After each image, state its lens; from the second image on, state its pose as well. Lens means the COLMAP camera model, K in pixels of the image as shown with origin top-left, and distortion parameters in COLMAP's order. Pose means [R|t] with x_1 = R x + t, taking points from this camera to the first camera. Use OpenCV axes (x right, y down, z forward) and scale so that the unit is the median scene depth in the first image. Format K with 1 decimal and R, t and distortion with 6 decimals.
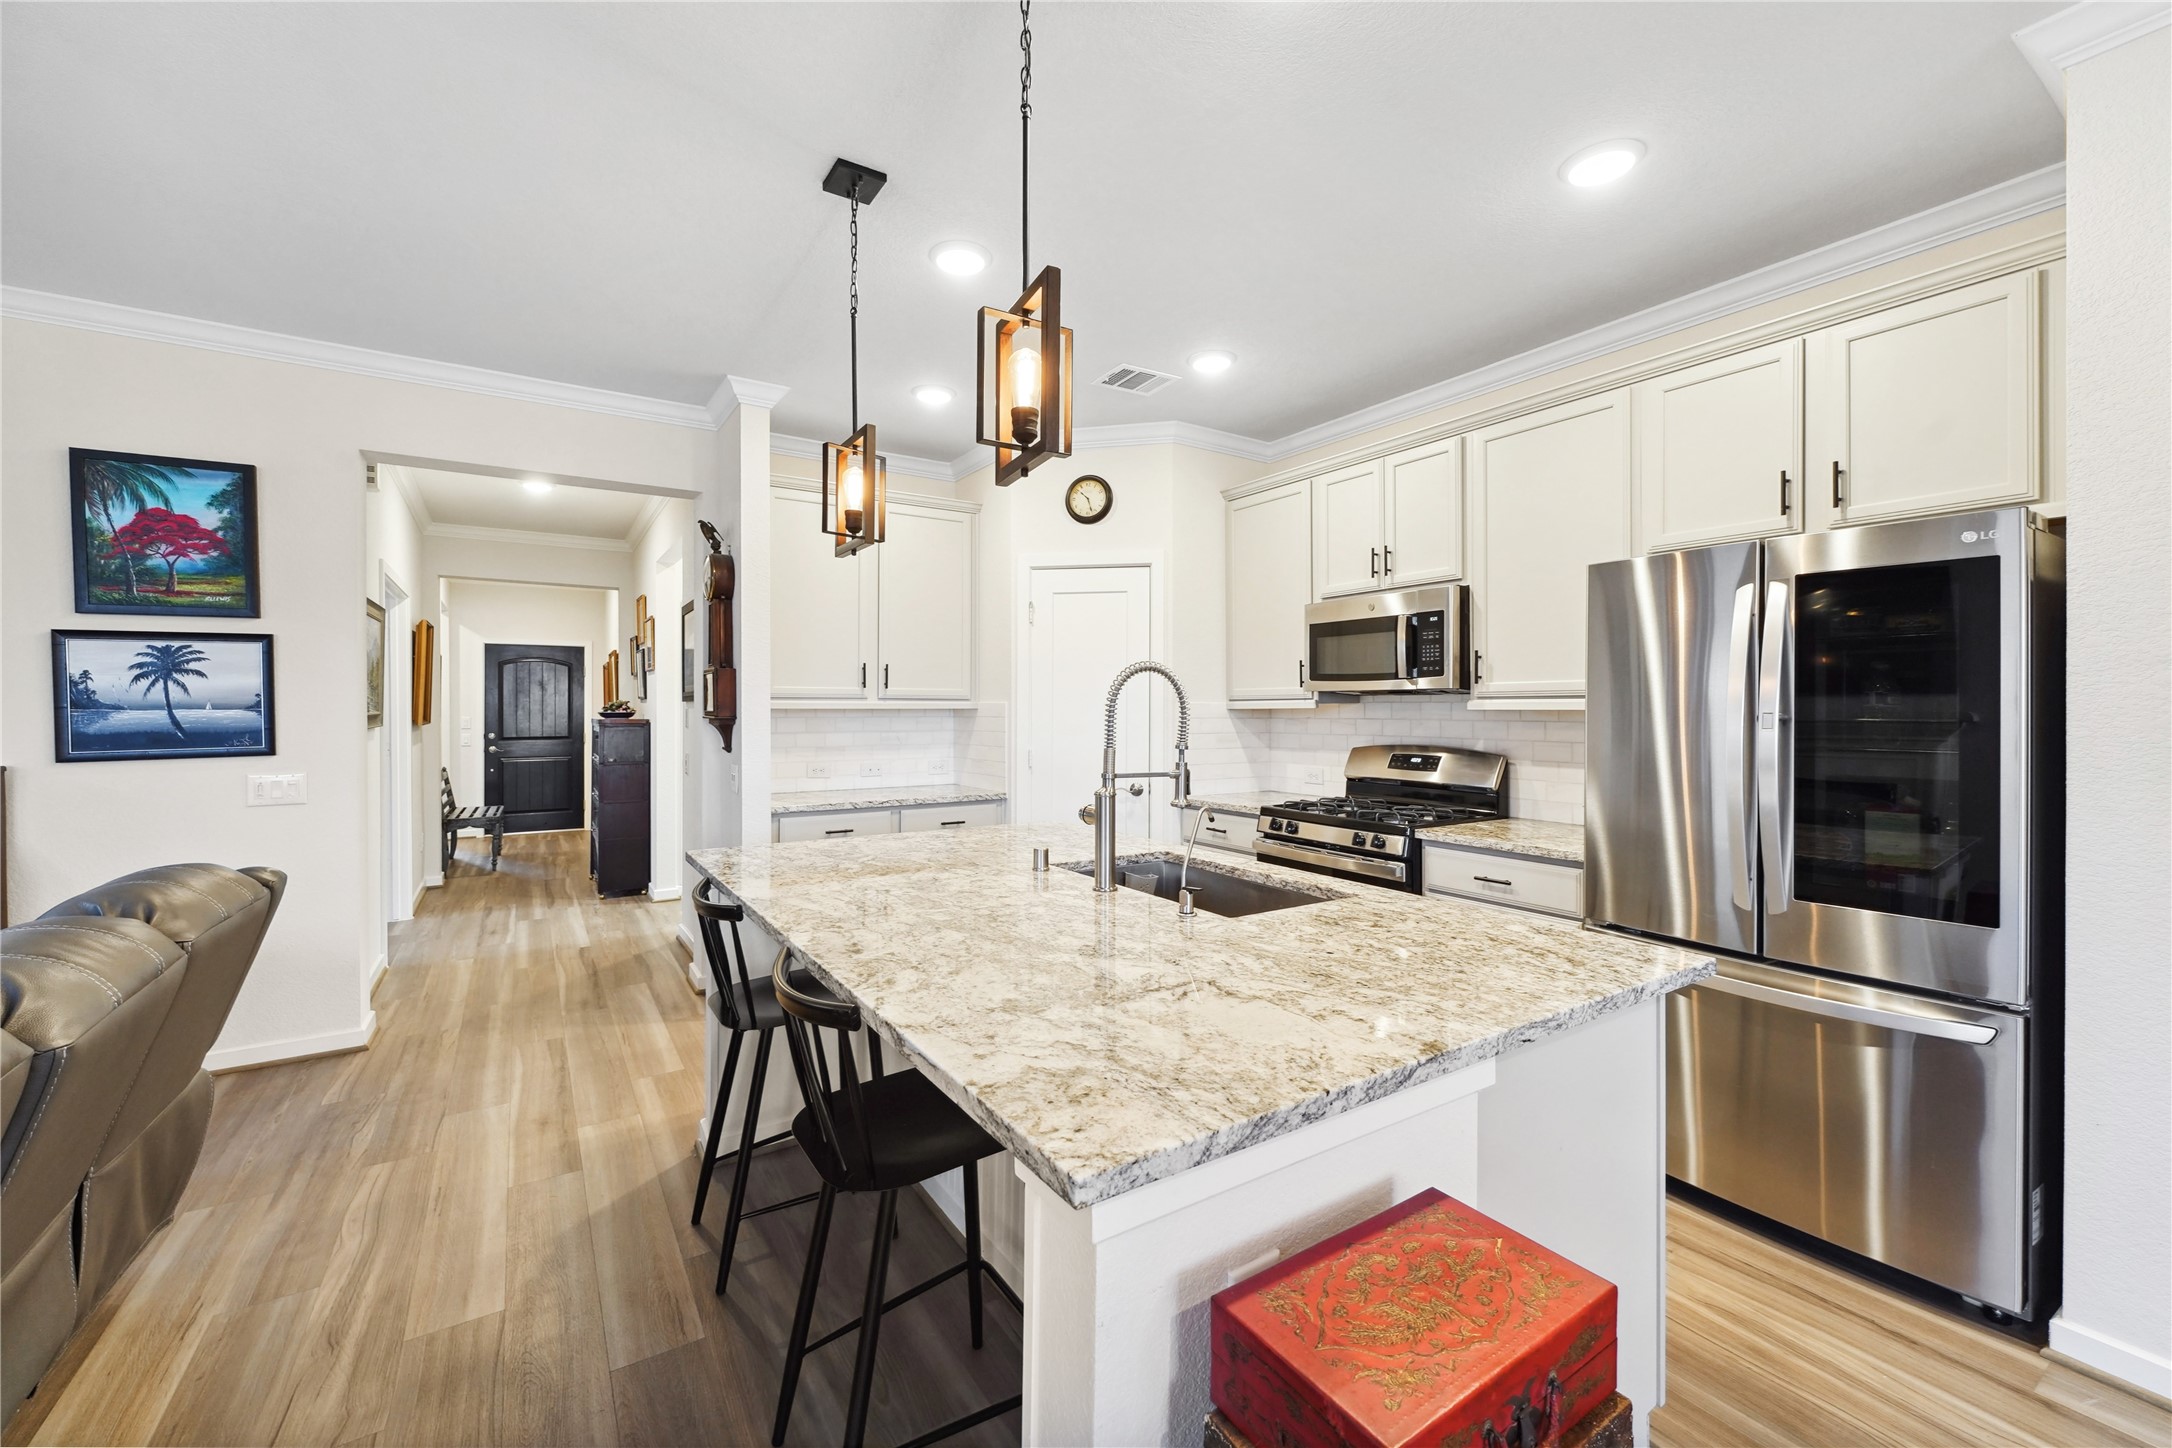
lens RADIAL K [[880.1, 0, 1080.0], [0, 880.1, 703.9], [0, 0, 1]] dist [0.016758, -0.004094]
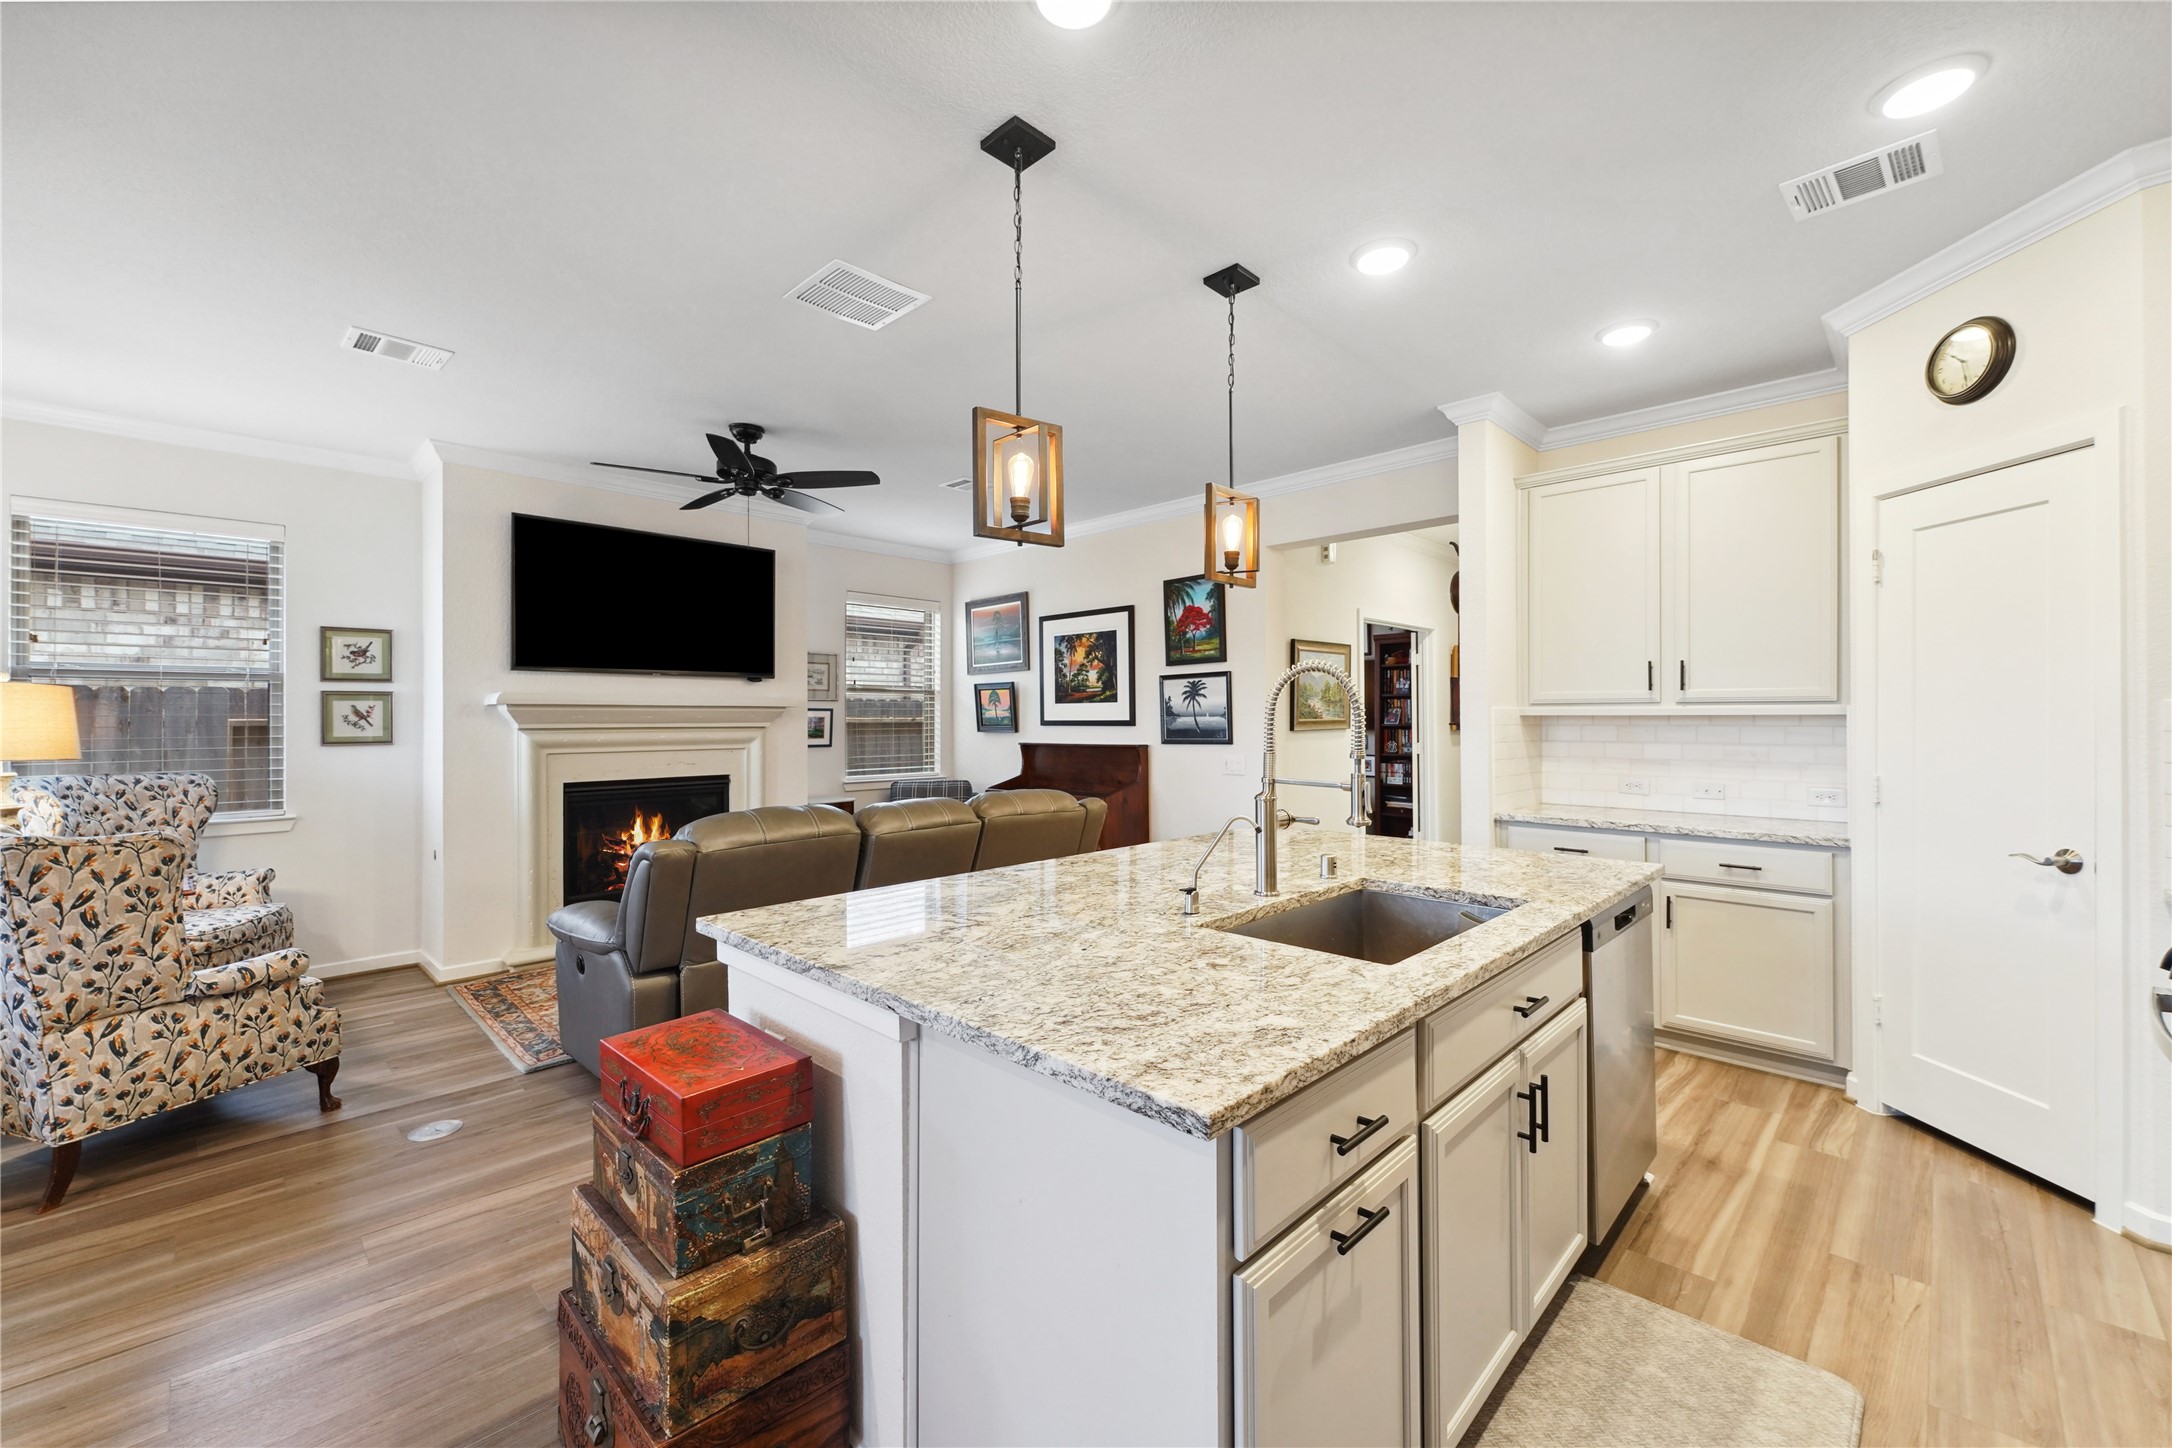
lens RADIAL K [[880.1, 0, 1080.1], [0, 880.1, 711.4], [0, 0, 1]] dist [0.016758, -0.004094]
pose [[0.214733, -0.008364, -0.976637, 0.643526], [0.005409, 0.999958, -0.007374, 0.007287], [0.976658, -0.003700, 0.214769, 0.391466]]
